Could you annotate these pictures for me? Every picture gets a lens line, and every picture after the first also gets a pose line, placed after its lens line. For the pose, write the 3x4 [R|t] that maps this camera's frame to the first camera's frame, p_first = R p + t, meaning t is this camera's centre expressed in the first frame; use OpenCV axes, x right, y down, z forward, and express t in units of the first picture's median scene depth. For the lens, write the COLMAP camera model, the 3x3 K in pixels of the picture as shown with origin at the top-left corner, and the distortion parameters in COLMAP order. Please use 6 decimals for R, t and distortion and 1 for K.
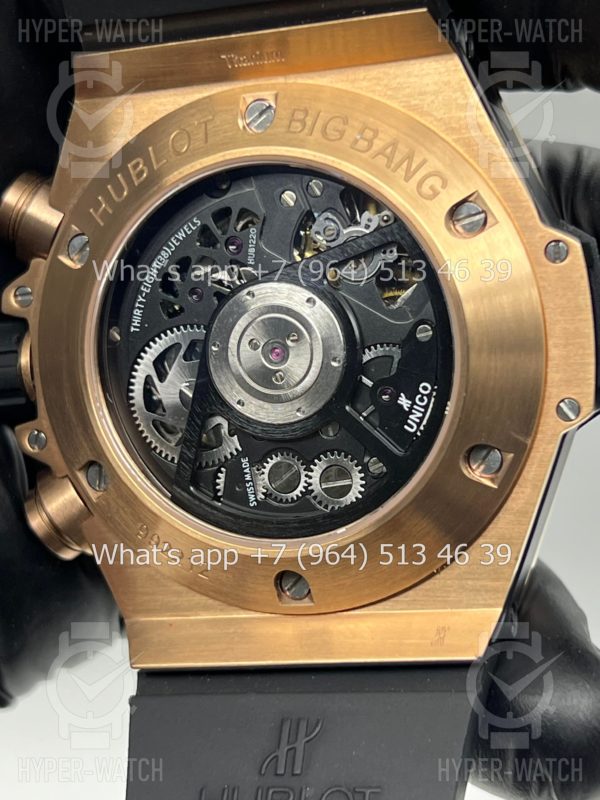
lens RADIAL K [[1845.7, 0, 300.8], [0, 1845.7, 394.0], [0, 0, 1]] dist [0.254923, 0.000000]
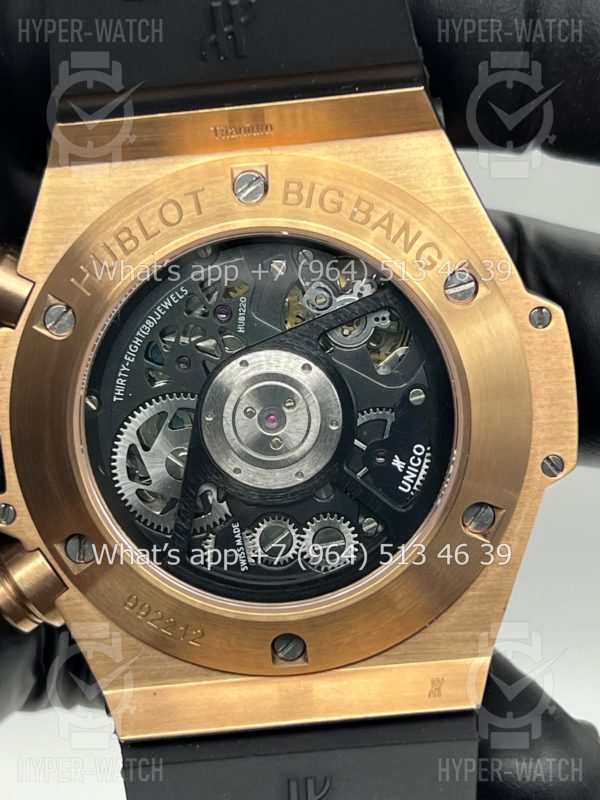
lens RADIAL K [[1845.7, 0, 299.5], [0, 1845.7, 406.0], [0, 0, 1]] dist [0.254923, 0.000000]
pose [[0.961847, -0.029807, 0.271958, -0.275914], [0.029034, 0.999555, 0.006867, -0.036392], [-0.272041, 0.001291, 0.962285, 0.018188]]
